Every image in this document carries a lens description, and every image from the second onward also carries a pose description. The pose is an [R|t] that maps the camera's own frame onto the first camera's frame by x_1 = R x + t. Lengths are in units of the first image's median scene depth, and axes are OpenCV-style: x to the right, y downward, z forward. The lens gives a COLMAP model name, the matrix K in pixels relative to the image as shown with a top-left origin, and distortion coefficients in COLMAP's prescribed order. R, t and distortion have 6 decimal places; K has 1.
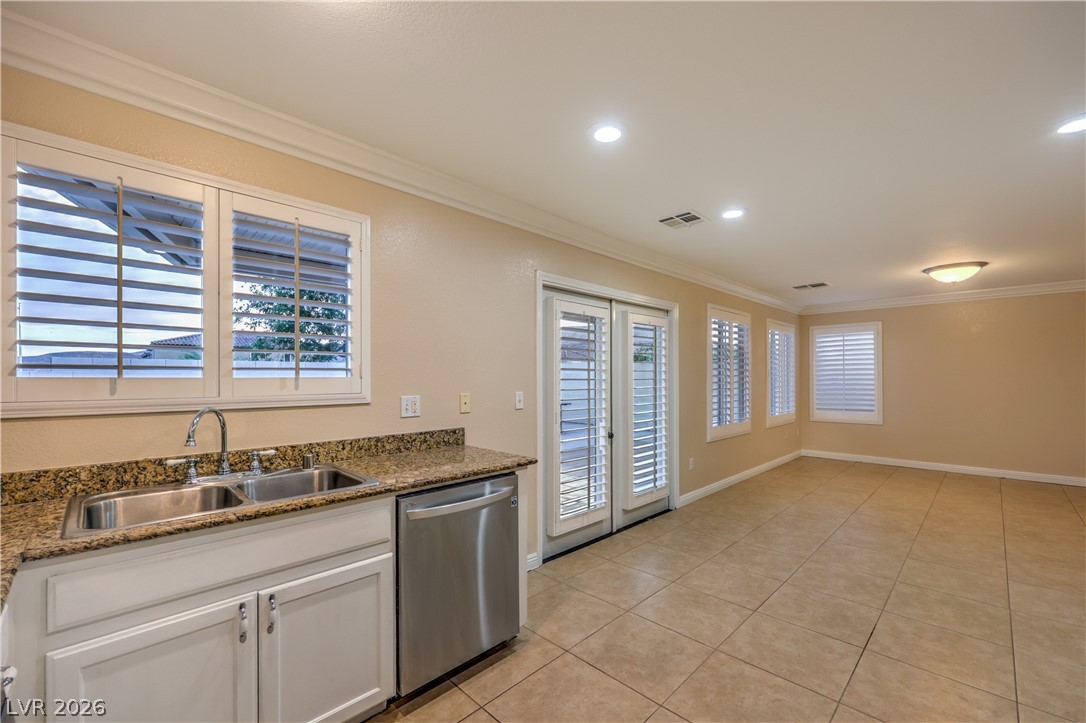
lens RADIAL K [[448.3, 0, 551.0], [0, 448.3, 381.2], [0, 0, 1]] dist [0.003610, -0.000082]
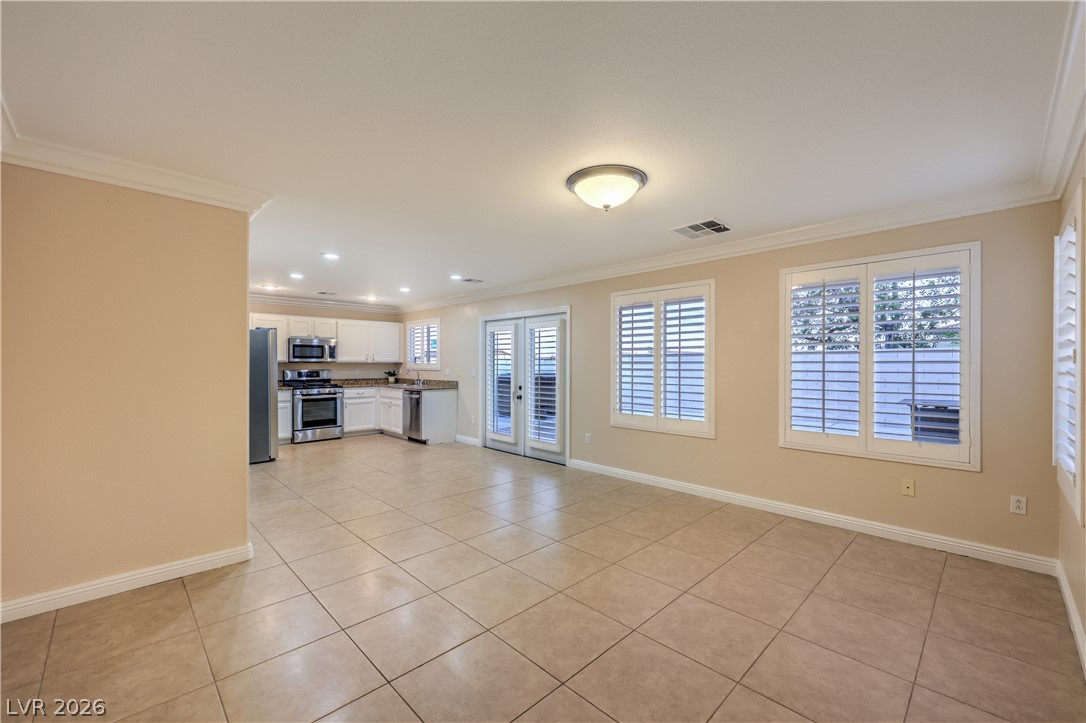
lens RADIAL K [[438.7, 0, 548.4], [0, 438.7, 365.7], [0, 0, 1]] dist [-0.002074, 0.000155]
pose [[-0.014408, 0.006013, -0.999878, 1.798046], [-0.010884, 0.999922, 0.006170, -0.011671], [0.999837, 0.010971, -0.014341, 1.129837]]
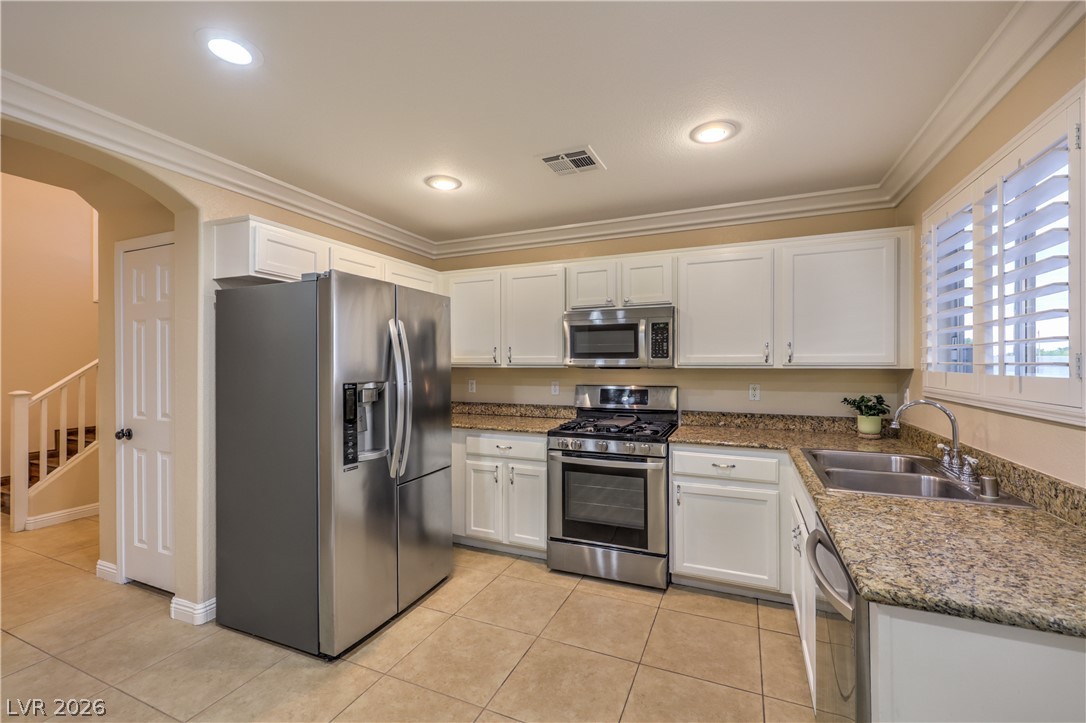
lens RADIAL K [[448.3, 0, 560.7], [0, 448.3, 364.2], [0, 0, 1]] dist [0.003610, -0.000082]
pose [[-0.928274, 0.004552, -0.371870, 0.211280], [-0.000858, 0.999896, 0.014380, -0.020841], [0.371897, 0.013668, -0.928173, 0.742766]]
